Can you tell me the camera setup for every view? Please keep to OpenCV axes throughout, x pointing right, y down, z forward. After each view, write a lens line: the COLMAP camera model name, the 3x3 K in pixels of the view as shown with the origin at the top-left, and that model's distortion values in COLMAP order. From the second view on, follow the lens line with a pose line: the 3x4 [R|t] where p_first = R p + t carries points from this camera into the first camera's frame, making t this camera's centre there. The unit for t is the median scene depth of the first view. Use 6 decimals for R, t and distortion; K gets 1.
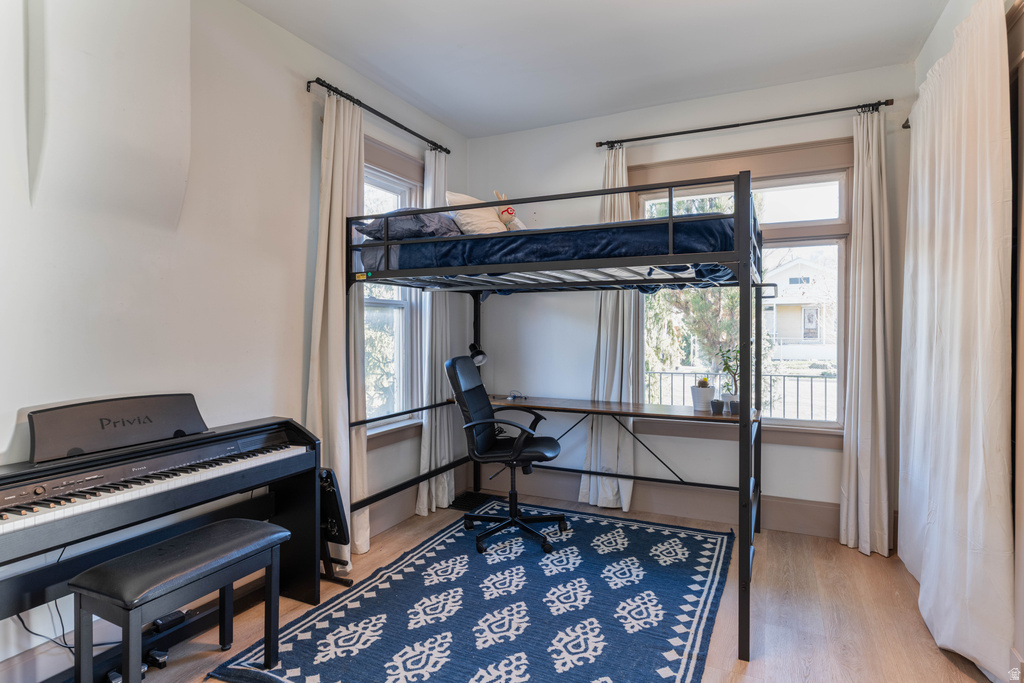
lens RADIAL K [[548.1, 0, 514.1], [0, 548.1, 332.1], [0, 0, 1]] dist [0.000633, 0.000507]
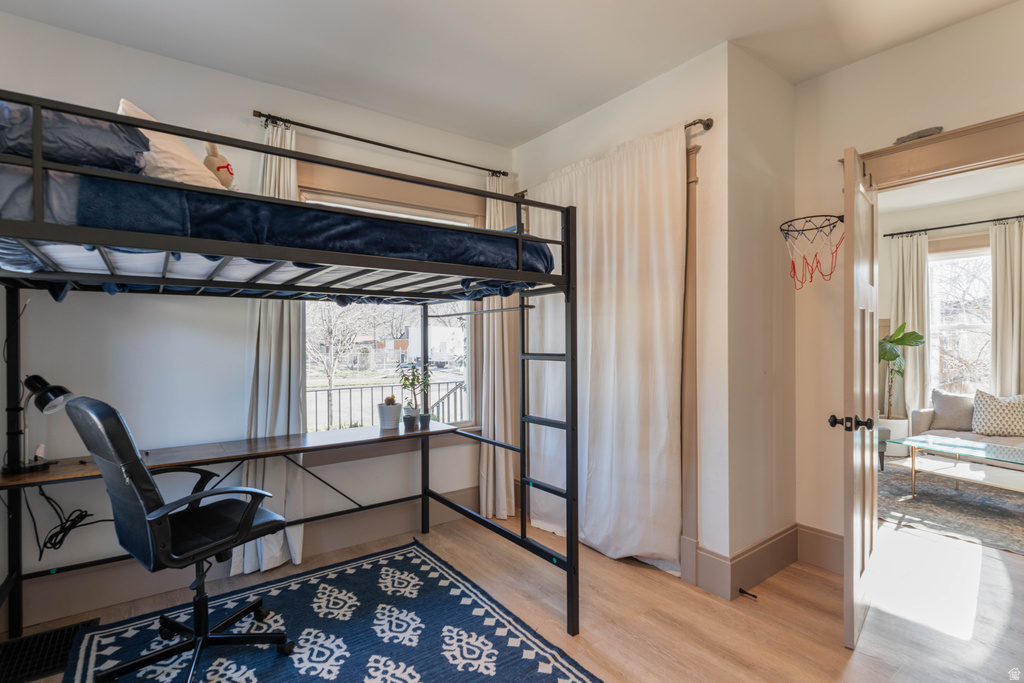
lens RADIAL K [[496.8, 0, 511.2], [0, 496.8, 345.6], [0, 0, 1]] dist [-0.001523, -0.000244]
pose [[0.480086, -0.007547, 0.877189, -0.362096], [0.013884, 0.999903, 0.001004, -0.004129], [-0.877111, 0.011697, 0.480145, 0.407898]]
